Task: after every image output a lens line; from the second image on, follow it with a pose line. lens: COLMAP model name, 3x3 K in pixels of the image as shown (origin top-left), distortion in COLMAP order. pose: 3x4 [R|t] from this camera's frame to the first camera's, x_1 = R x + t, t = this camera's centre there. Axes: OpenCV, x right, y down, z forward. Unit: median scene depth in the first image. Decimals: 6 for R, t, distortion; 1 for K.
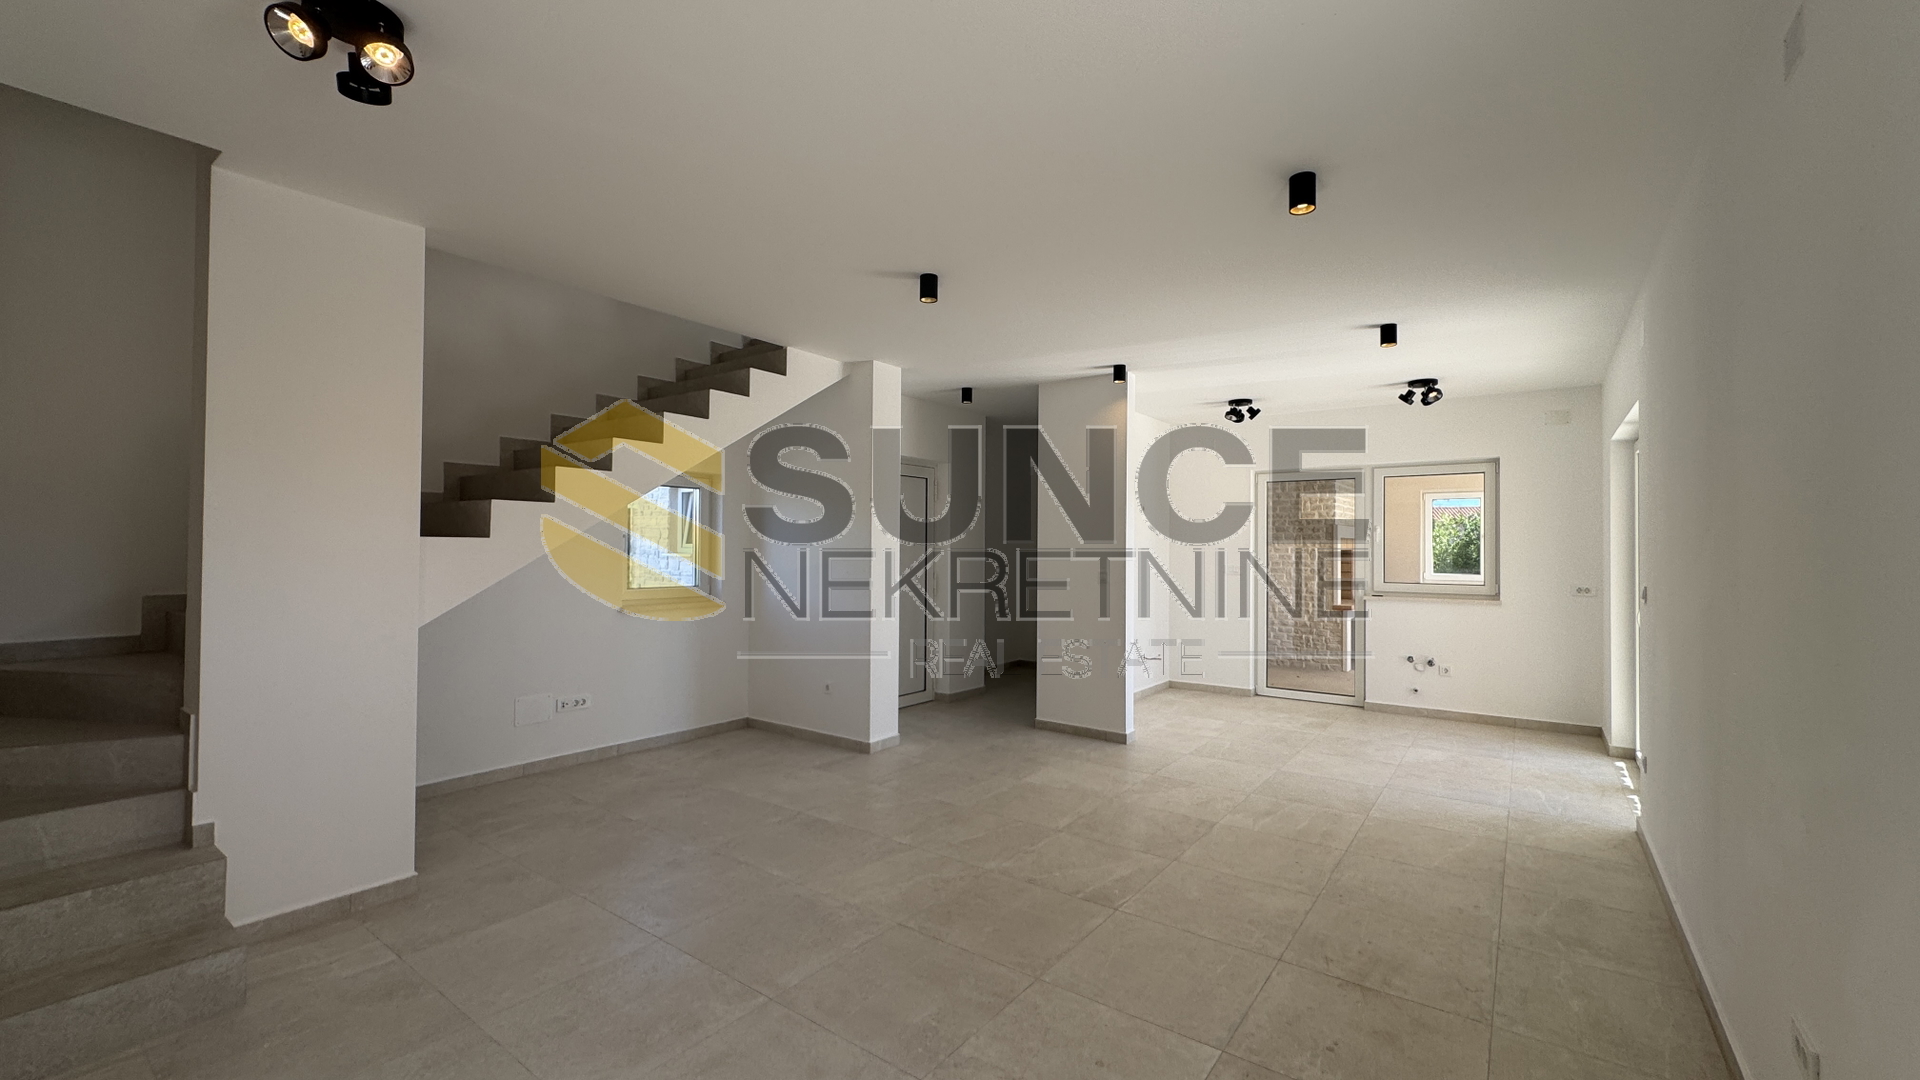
lens RADIAL K [[764.8, 0, 969.3], [0, 764.8, 549.9], [0, 0, 1]] dist [-0.001228, 0.000704]
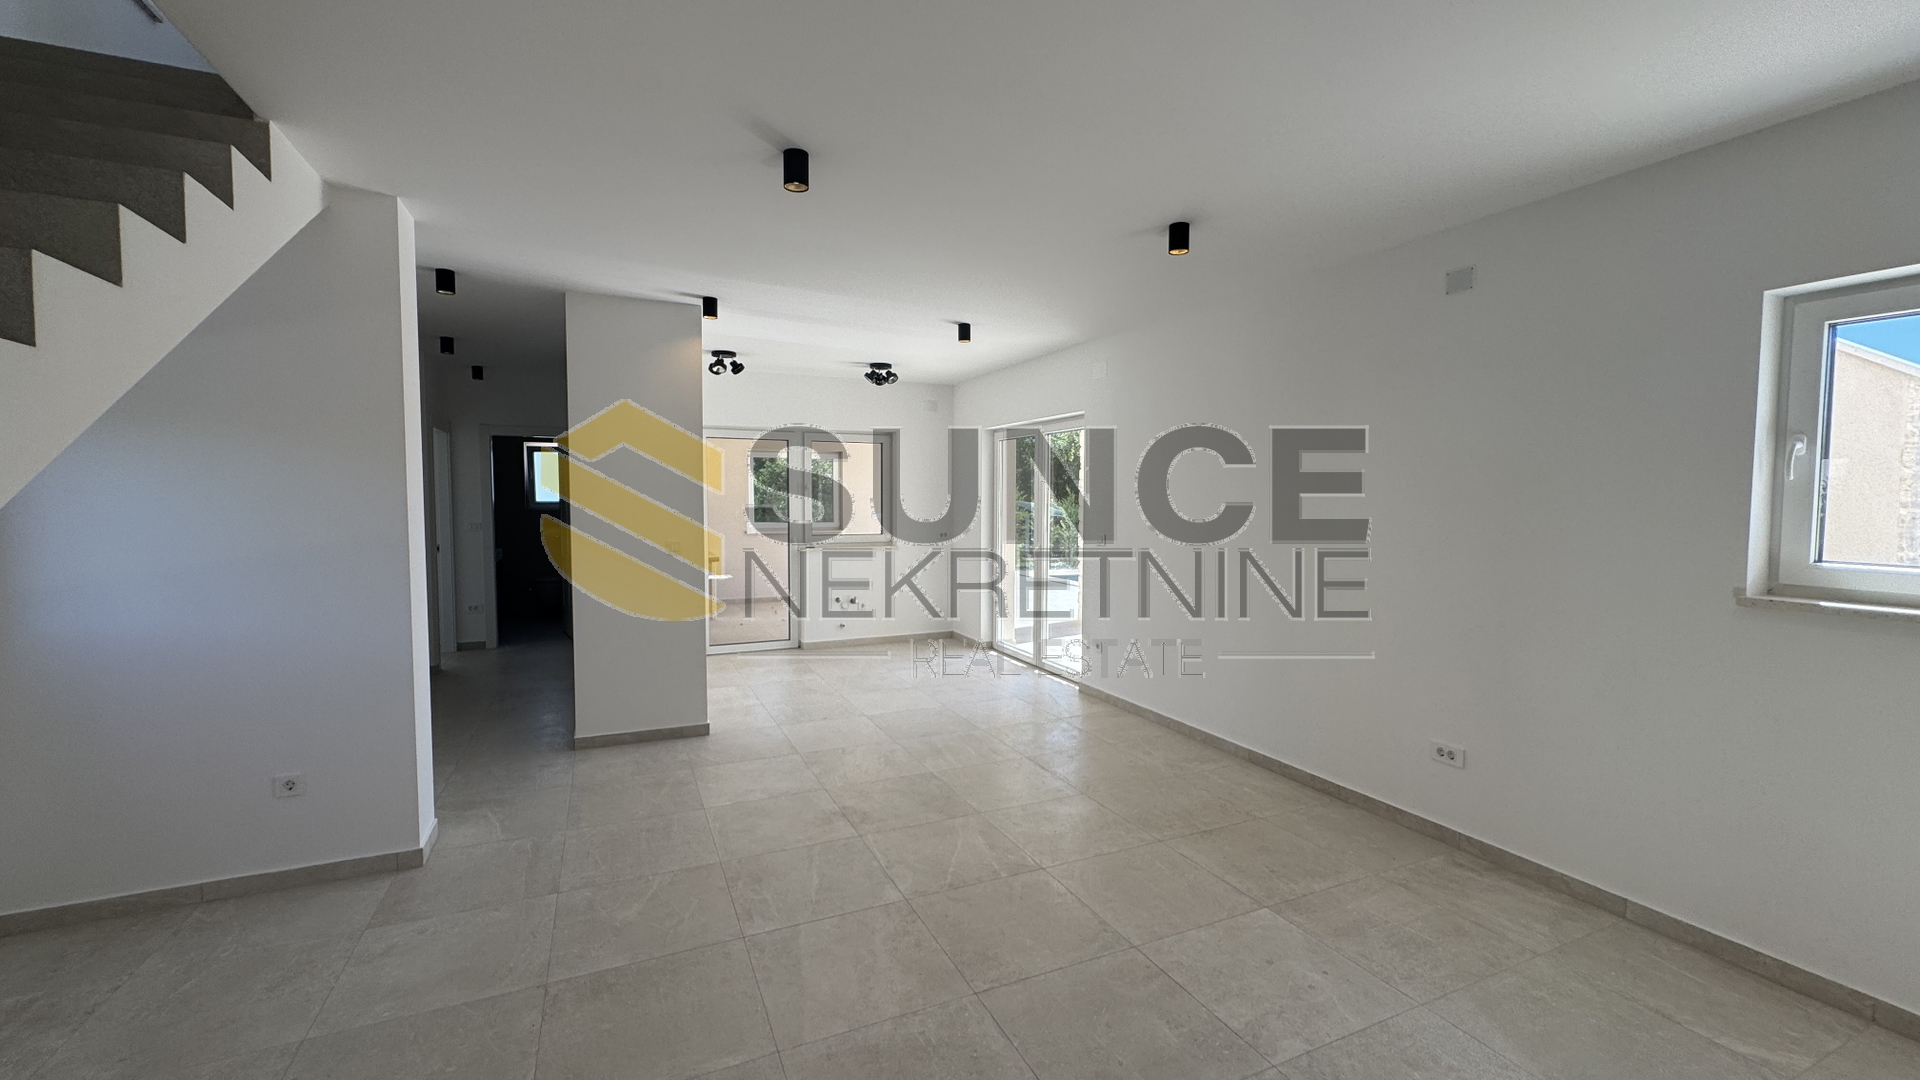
lens RADIAL K [[764.8, 0, 964.2], [0, 764.8, 524.8], [0, 0, 1]] dist [-0.001228, 0.000704]
pose [[0.487851, -0.037353, 0.872127, -0.497161], [0.001394, 0.999116, 0.042013, -0.028000], [-0.872926, -0.019280, 0.487472, 0.392256]]
